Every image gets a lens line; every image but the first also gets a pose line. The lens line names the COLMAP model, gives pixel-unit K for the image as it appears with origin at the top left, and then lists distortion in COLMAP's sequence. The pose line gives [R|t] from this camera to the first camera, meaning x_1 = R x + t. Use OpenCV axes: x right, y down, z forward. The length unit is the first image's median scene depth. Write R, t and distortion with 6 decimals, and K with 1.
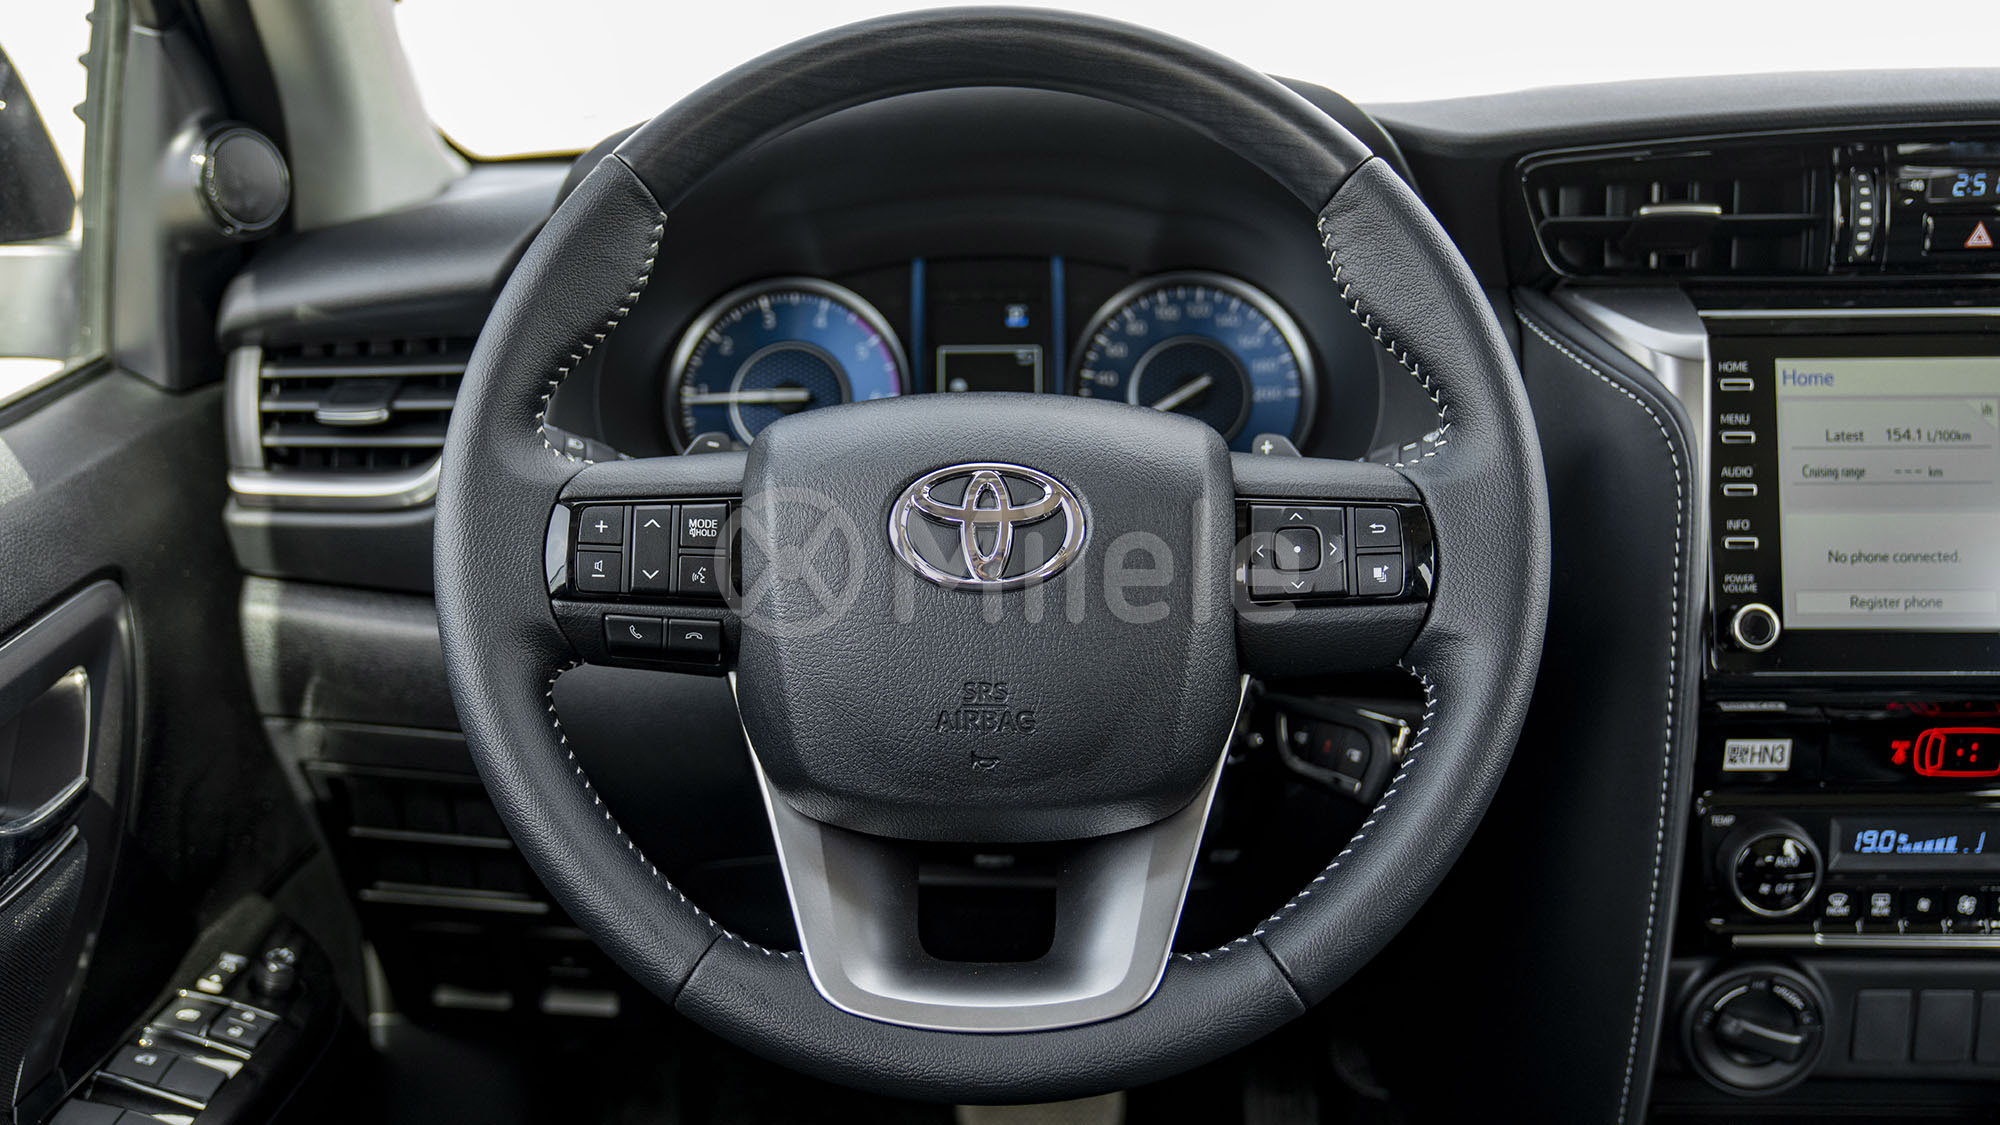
lens RADIAL K [[1977.7, 0, 1000.0], [0, 1977.7, 562.5], [0, 0, 1]] dist [-0.005087, 0.012992]
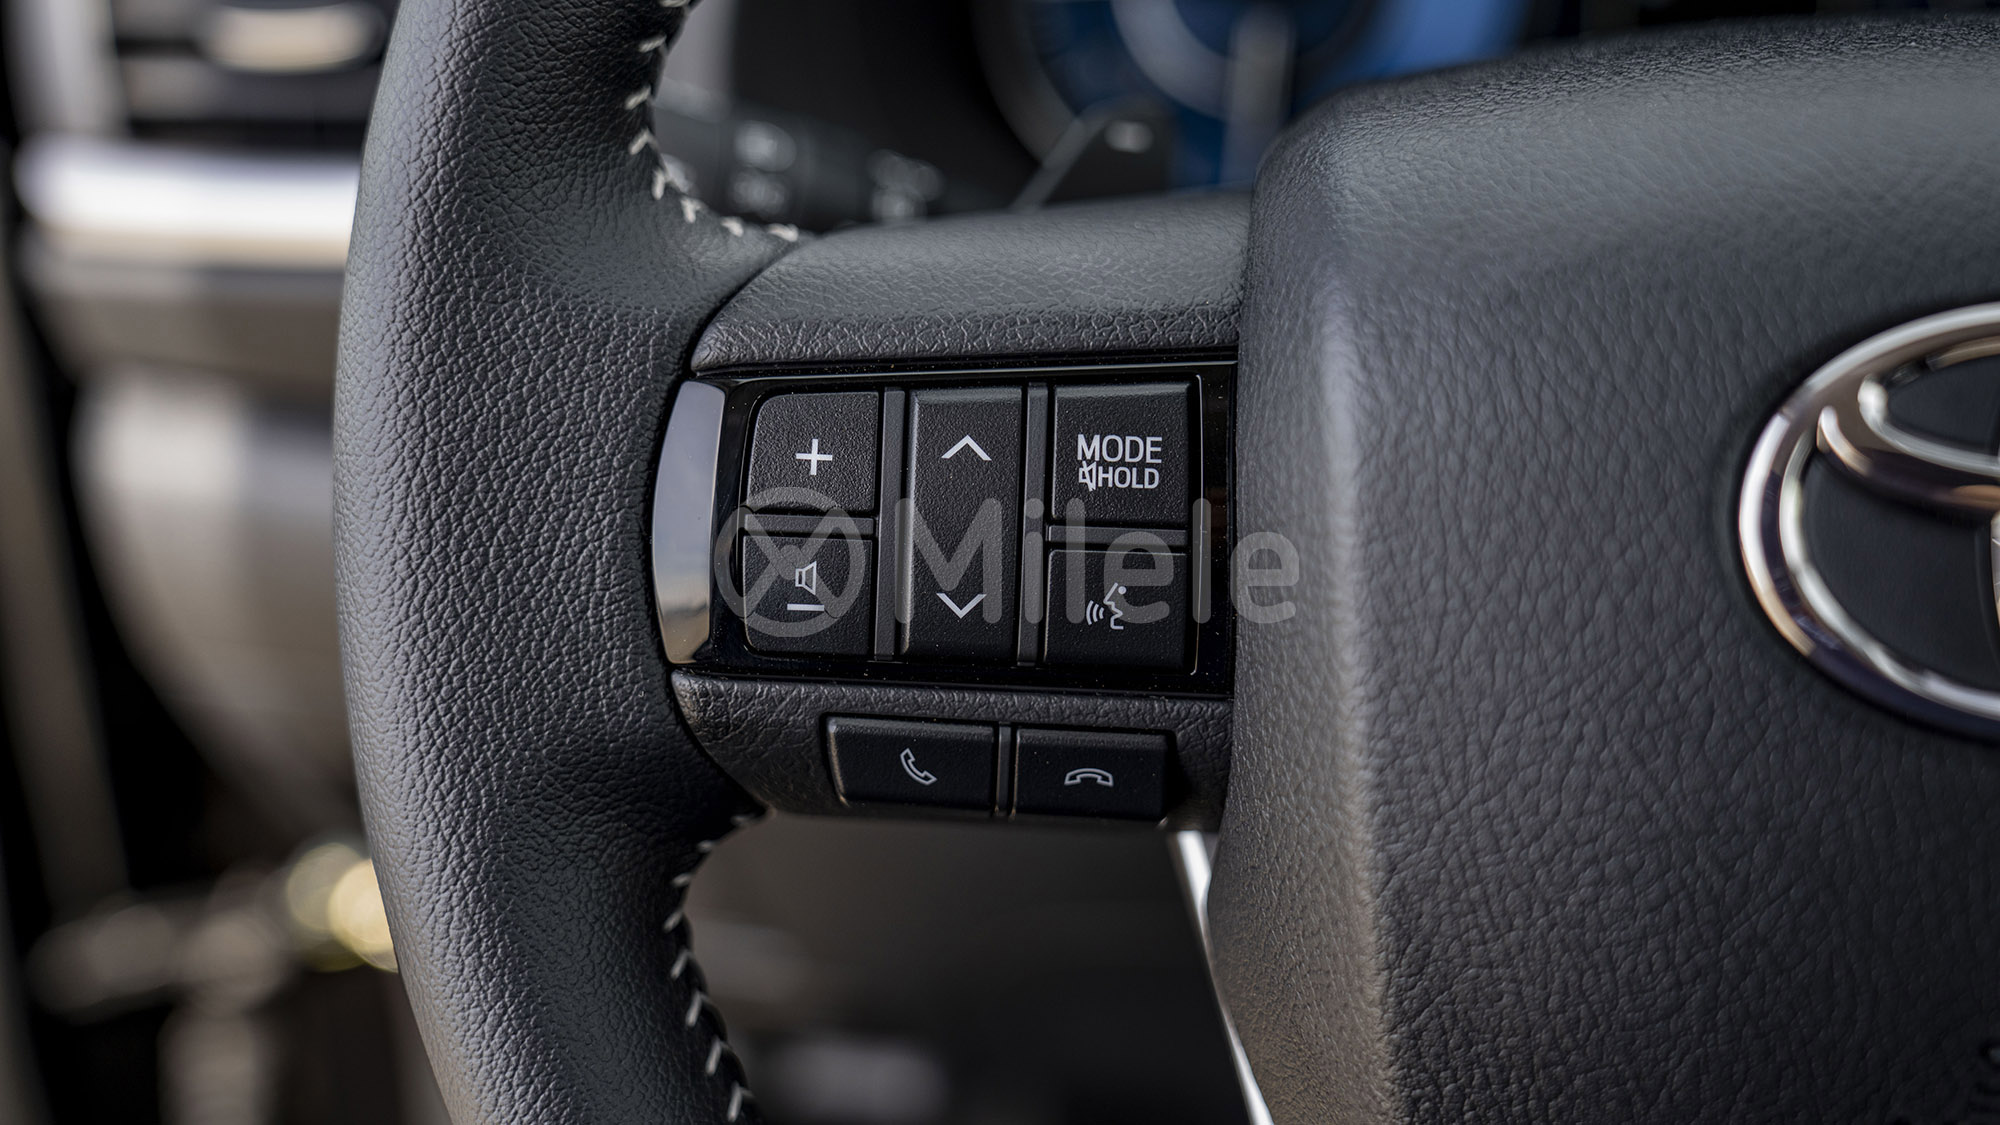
lens RADIAL K [[2717.1, 0, 1000.0], [0, 2717.1, 562.5], [0, 0, 1]] dist [-0.022353, -0.017577]
pose [[0.984285, 0.032035, -0.173657, -0.091021], [-0.002617, 0.985946, 0.167046, -0.076351], [0.176567, -0.163967, 0.970535, 0.558096]]
